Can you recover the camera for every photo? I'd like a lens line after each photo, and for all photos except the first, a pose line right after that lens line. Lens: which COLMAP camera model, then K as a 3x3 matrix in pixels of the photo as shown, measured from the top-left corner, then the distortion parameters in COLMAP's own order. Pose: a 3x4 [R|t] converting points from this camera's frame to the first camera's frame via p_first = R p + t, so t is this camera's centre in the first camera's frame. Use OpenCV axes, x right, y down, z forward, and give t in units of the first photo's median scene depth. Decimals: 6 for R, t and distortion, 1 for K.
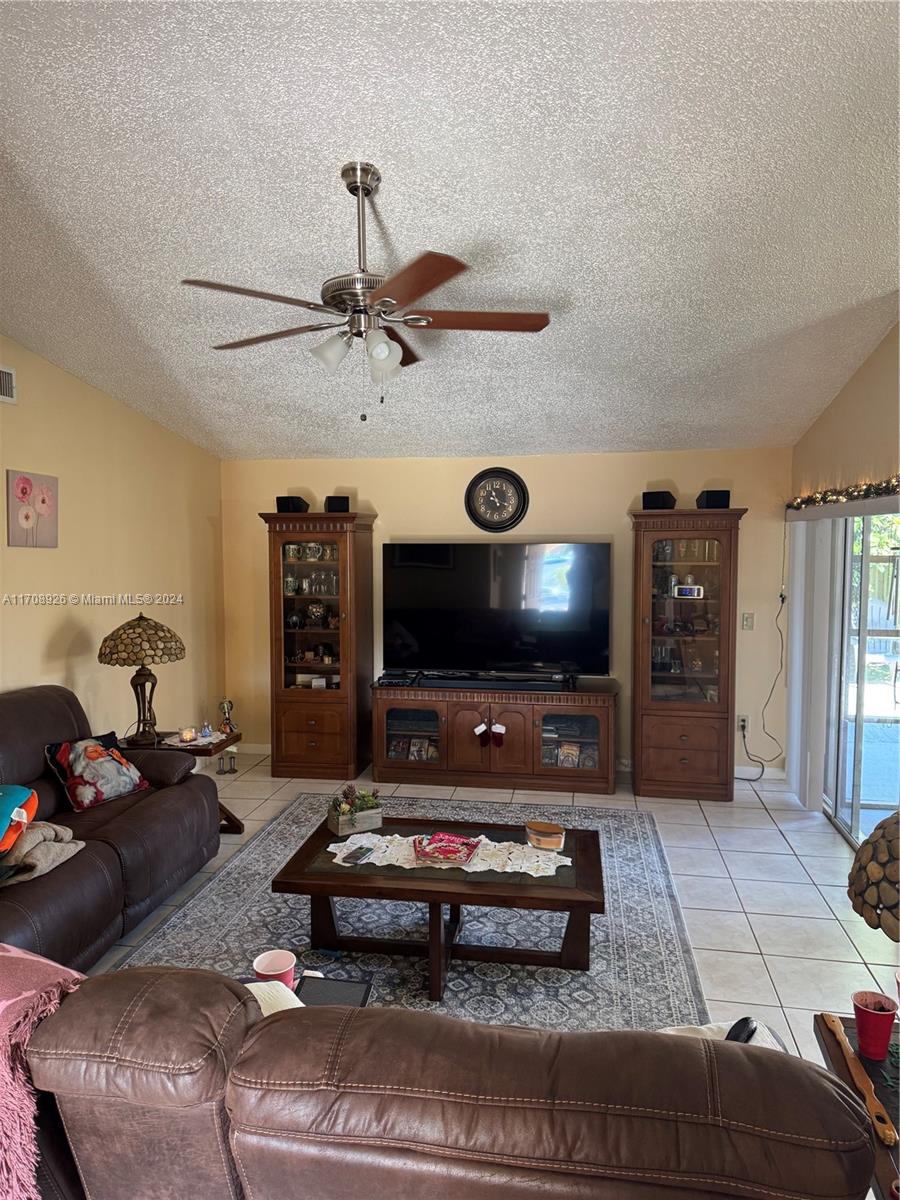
lens RADIAL K [[848.2, 0, 446.3], [0, 848.2, 603.1], [0, 0, 1]] dist [0.027693, -0.019995]
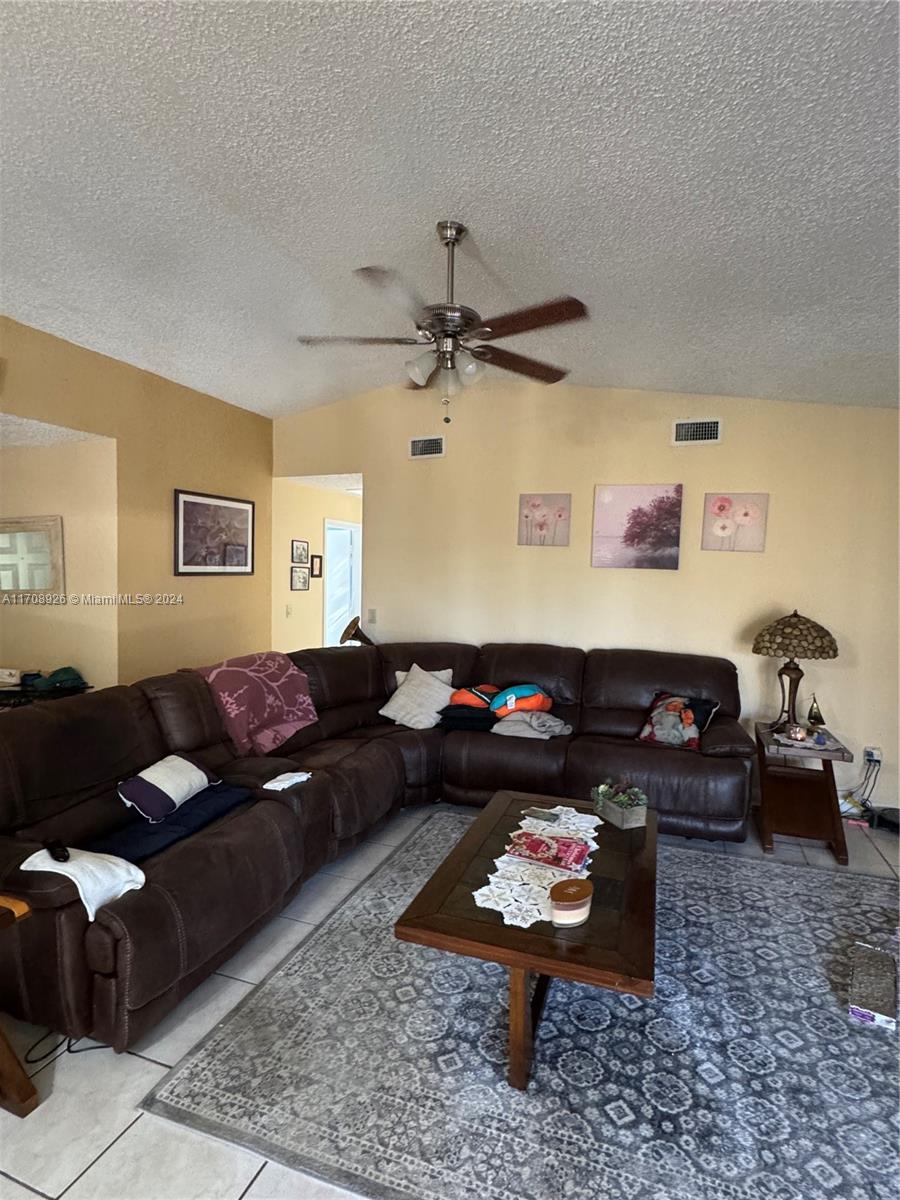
lens RADIAL K [[619.4, 0, 446.6], [0, 619.4, 596.2], [0, 0, 1]] dist [0.004420, 0.000622]
pose [[-0.191568, 0.038703, -0.980716, 0.559764], [-0.088512, 0.994469, 0.056536, -0.013150], [0.977480, 0.097636, -0.187083, 0.818127]]
